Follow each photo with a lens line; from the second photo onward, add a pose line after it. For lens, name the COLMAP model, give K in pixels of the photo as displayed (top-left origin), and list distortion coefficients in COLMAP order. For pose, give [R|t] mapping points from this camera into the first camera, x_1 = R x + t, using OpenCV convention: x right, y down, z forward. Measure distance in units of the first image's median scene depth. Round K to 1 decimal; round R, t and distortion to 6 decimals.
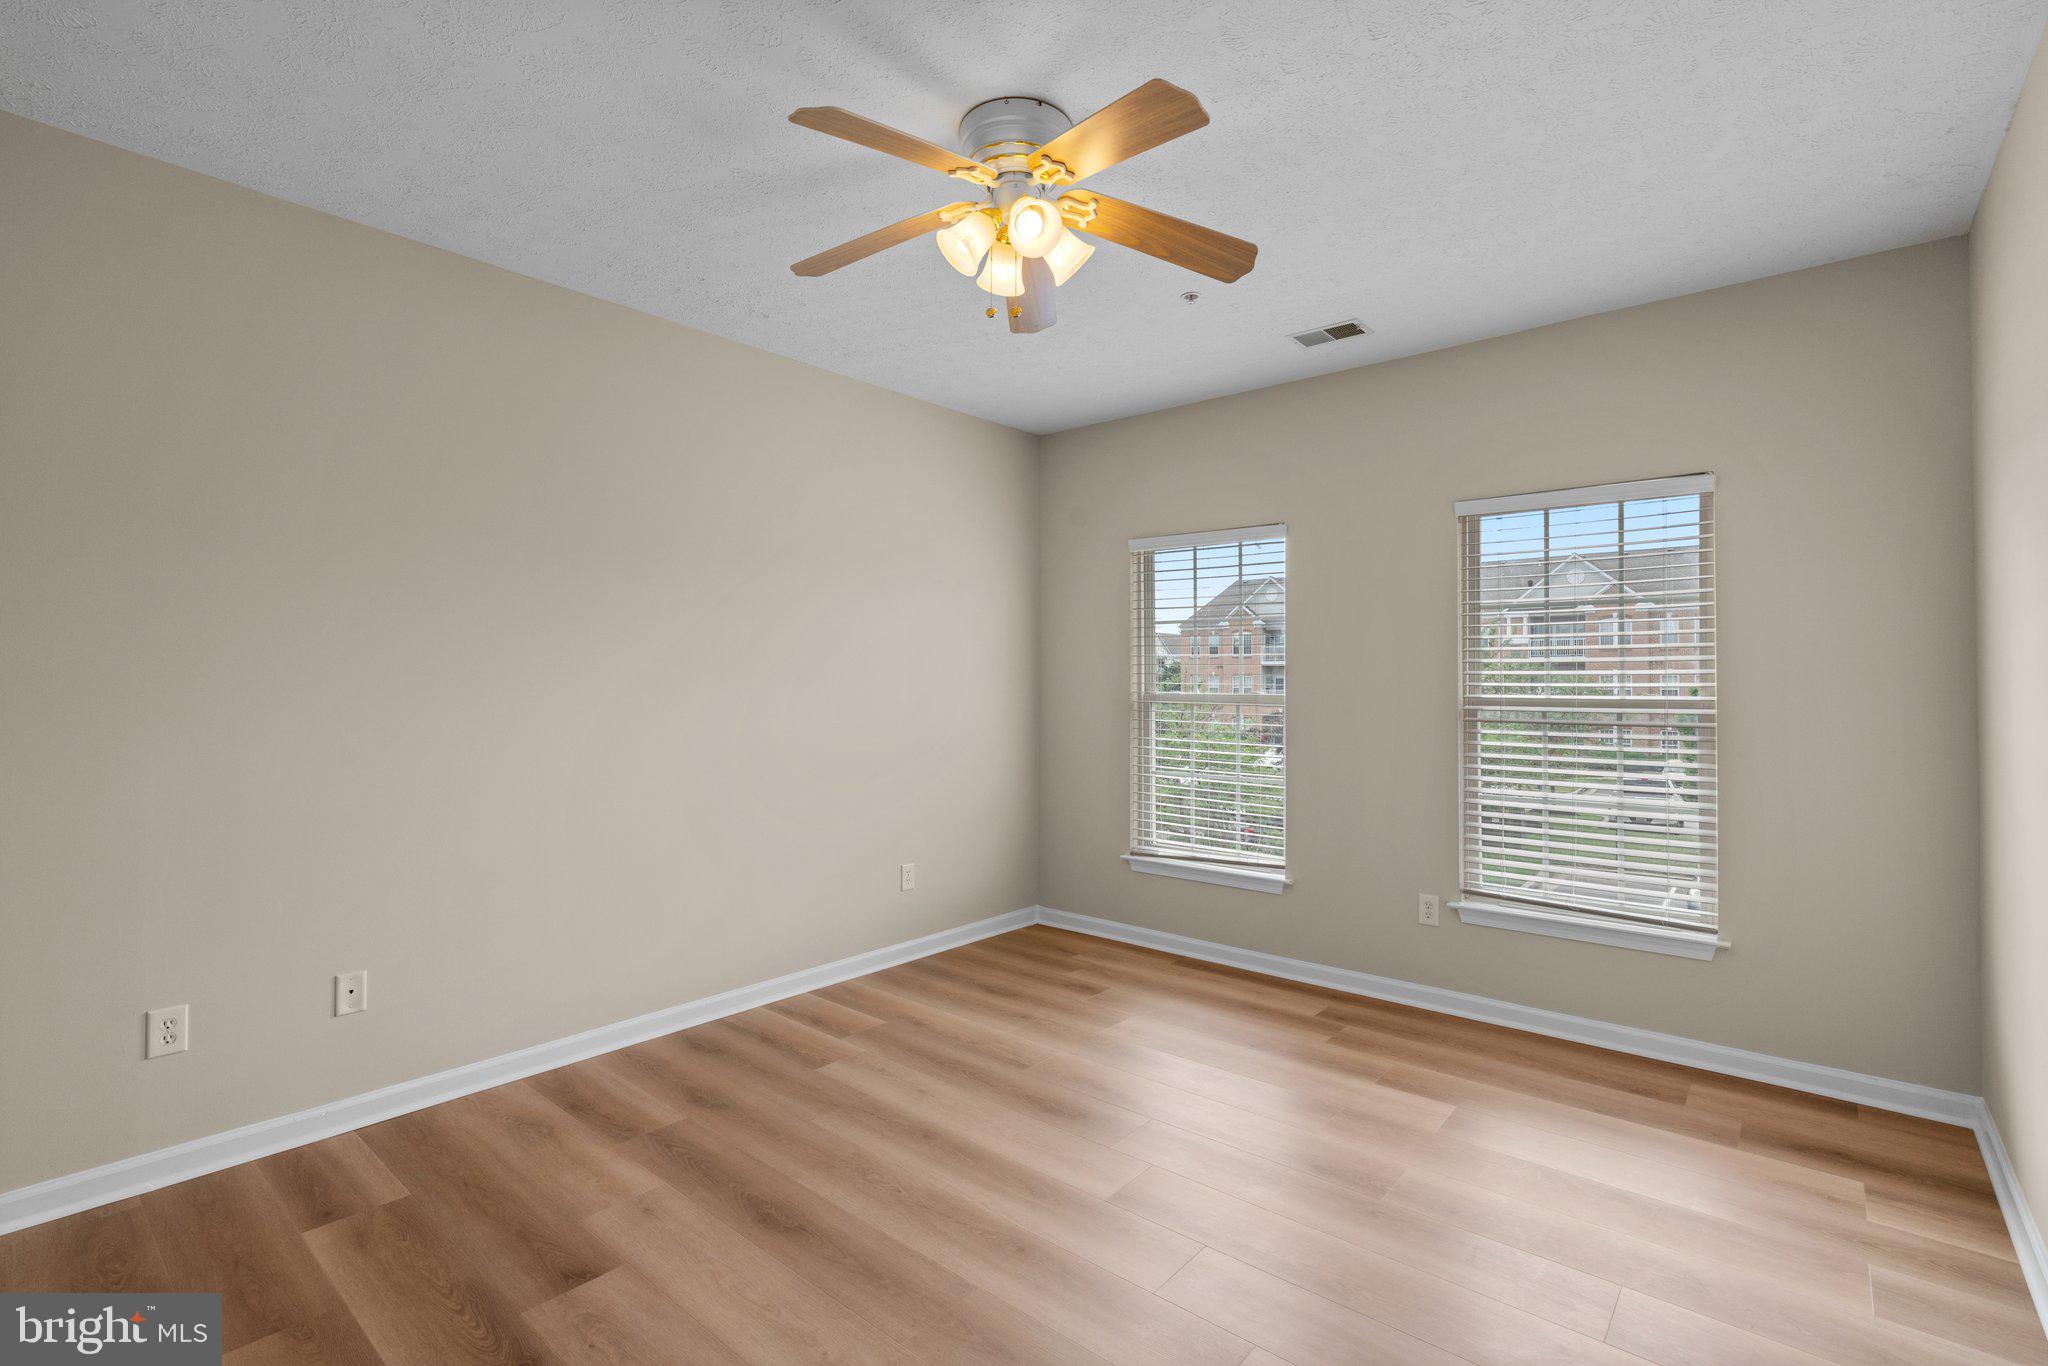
lens RADIAL K [[935.7, 0, 1013.6], [0, 935.7, 670.6], [0, 0, 1]] dist [-0.002491, 0.000185]
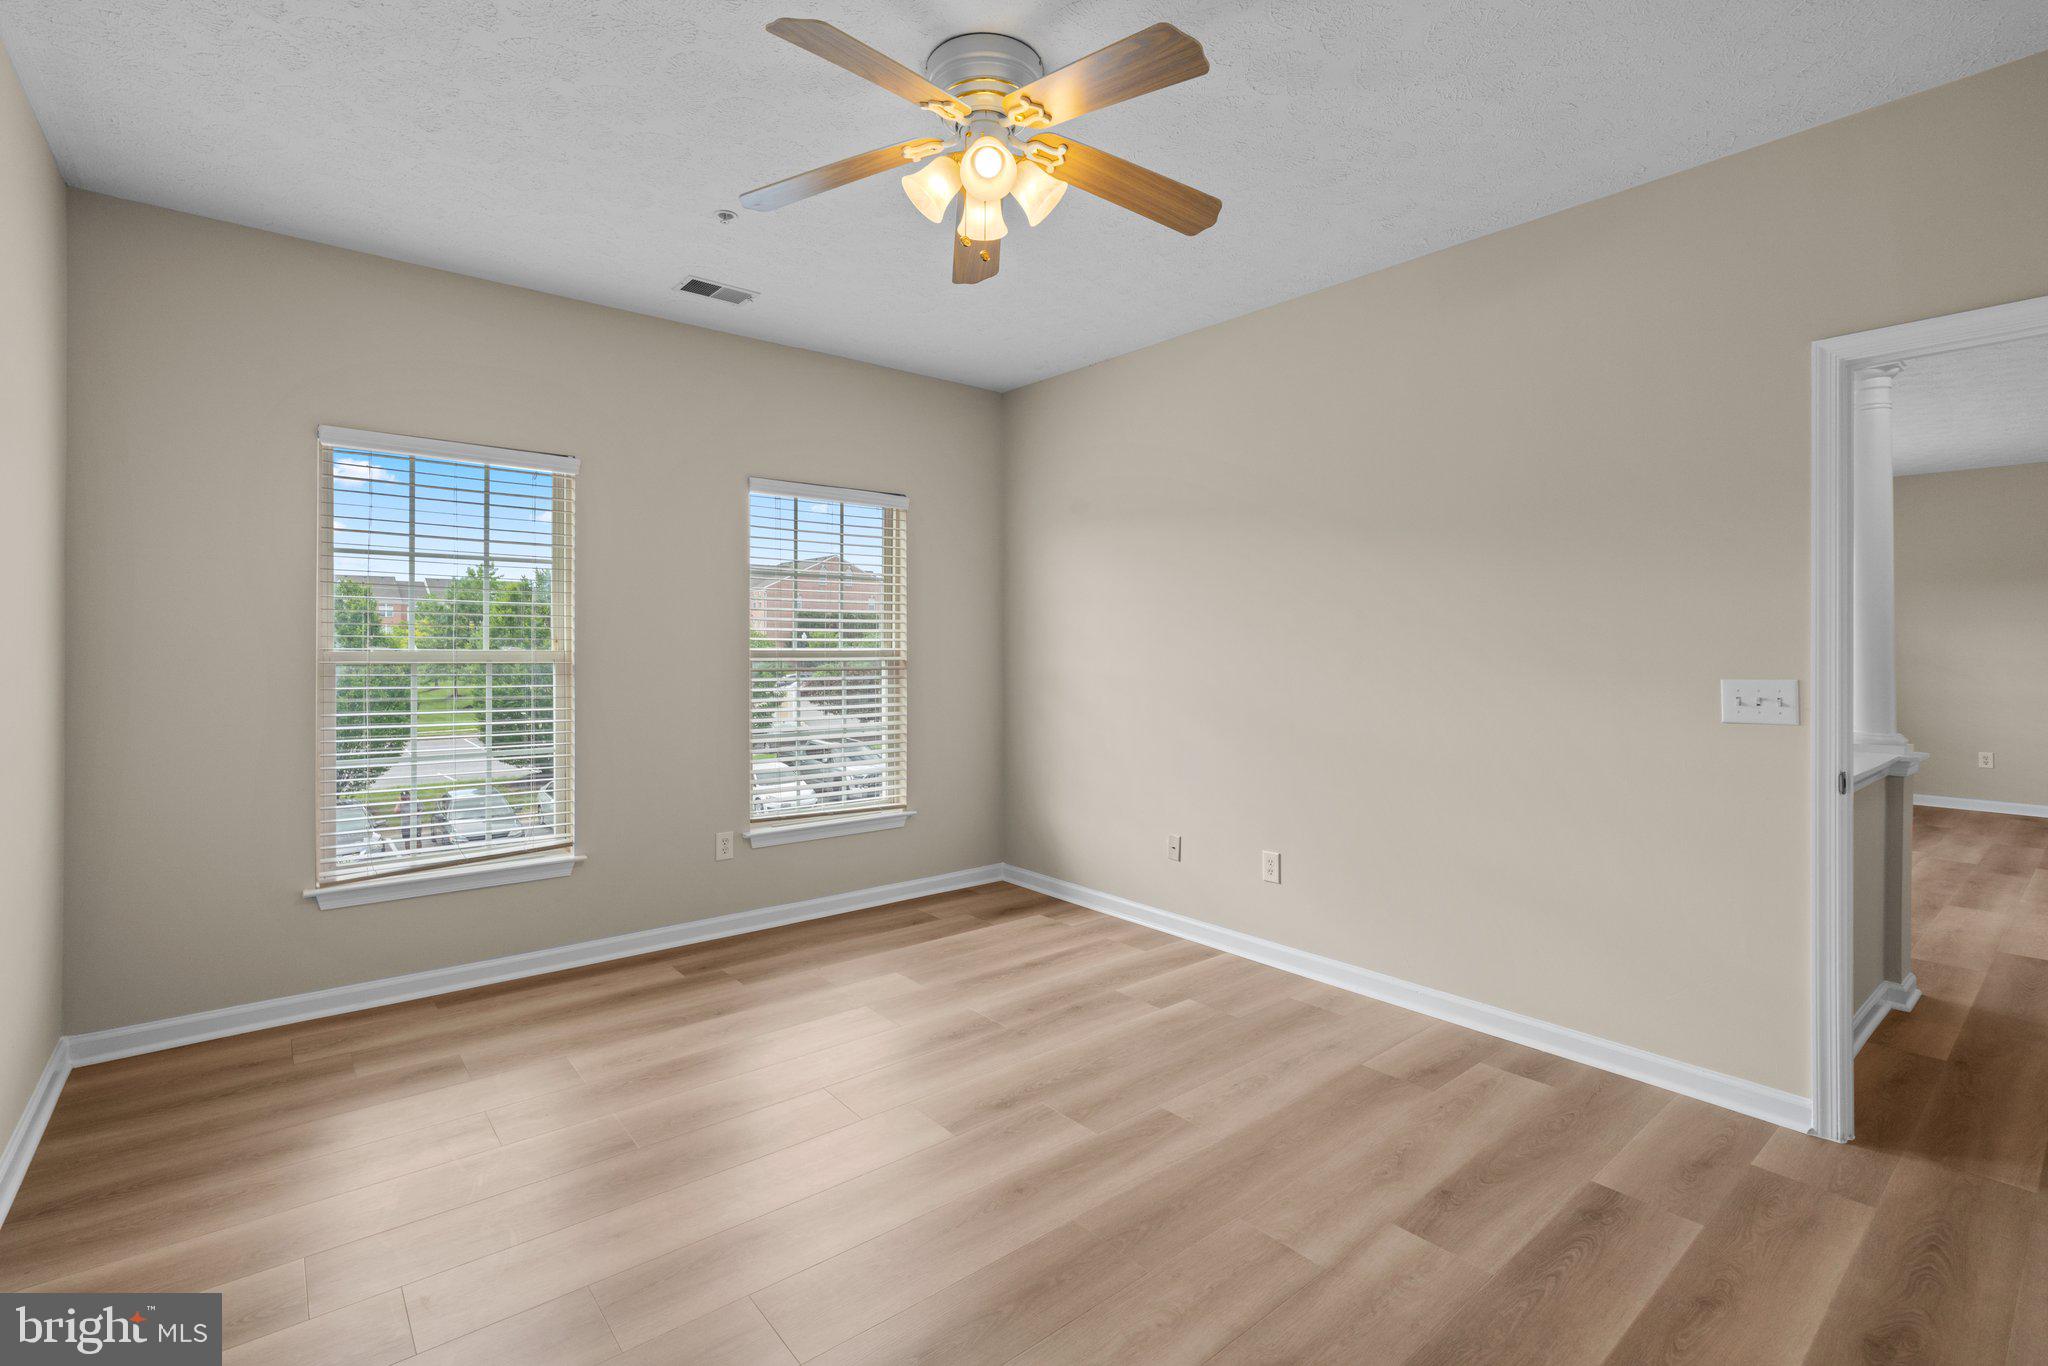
lens RADIAL K [[931.6, 0, 1020.3], [0, 931.6, 638.6], [0, 0, 1]] dist [-0.000209, -0.000031]
pose [[0.171572, -0.000545, 0.985172, -0.624601], [-0.019794, 0.999796, 0.004000, 0.002984], [-0.984973, -0.020187, 0.171526, 0.524444]]
